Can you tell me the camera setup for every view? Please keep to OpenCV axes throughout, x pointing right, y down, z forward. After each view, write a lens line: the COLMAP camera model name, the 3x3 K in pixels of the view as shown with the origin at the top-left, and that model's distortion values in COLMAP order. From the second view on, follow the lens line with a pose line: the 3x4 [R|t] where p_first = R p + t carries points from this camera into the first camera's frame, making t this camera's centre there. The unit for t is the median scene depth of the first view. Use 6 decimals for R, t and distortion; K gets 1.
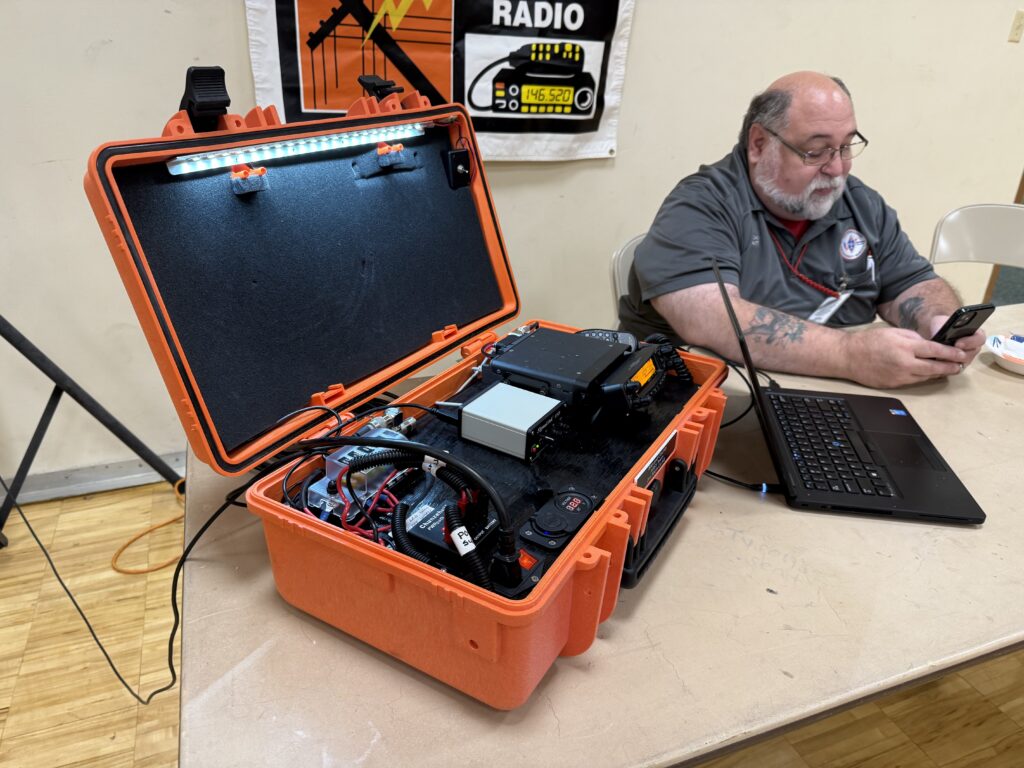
lens RADIAL K [[720.2, 0, 511.7], [0, 720.2, 385.5], [0, 0, 1]] dist [-0.002587, -0.002959]
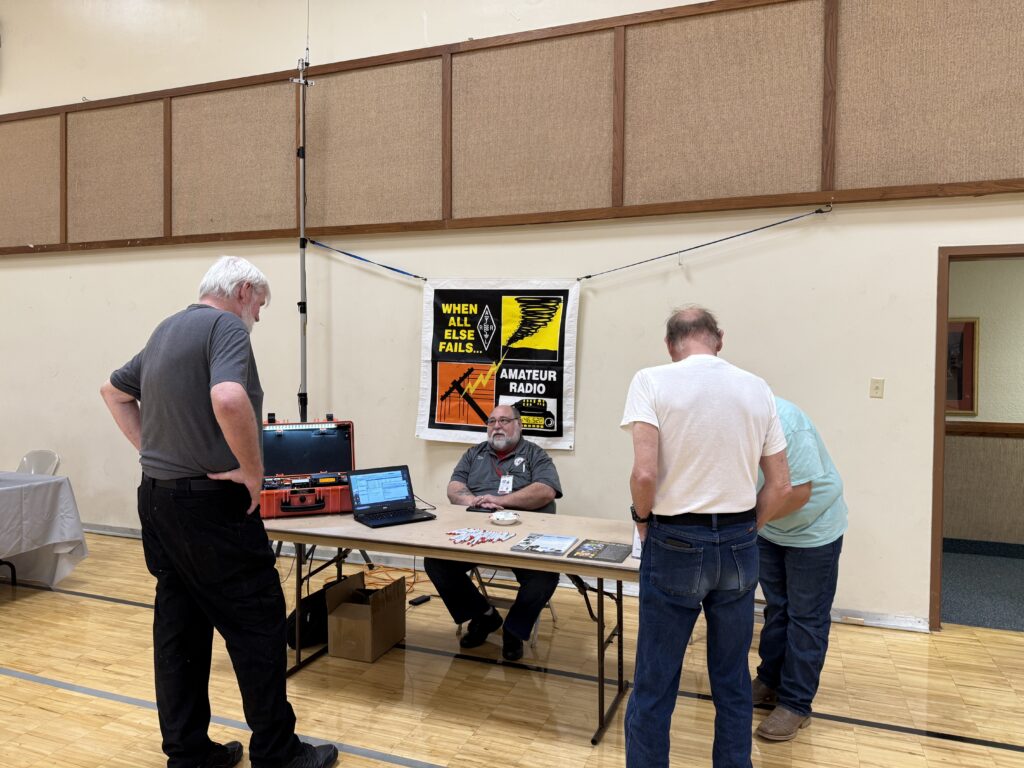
lens RADIAL K [[706.0, 0, 512.8], [0, 706.0, 383.6], [0, 0, 1]] dist [0.051500, -0.000990]
pose [[0.739454, 0.000531, -0.673207, 1.528006], [-0.276739, 0.911841, -0.303252, 0.179161], [0.613697, 0.410544, 0.674411, -0.577662]]
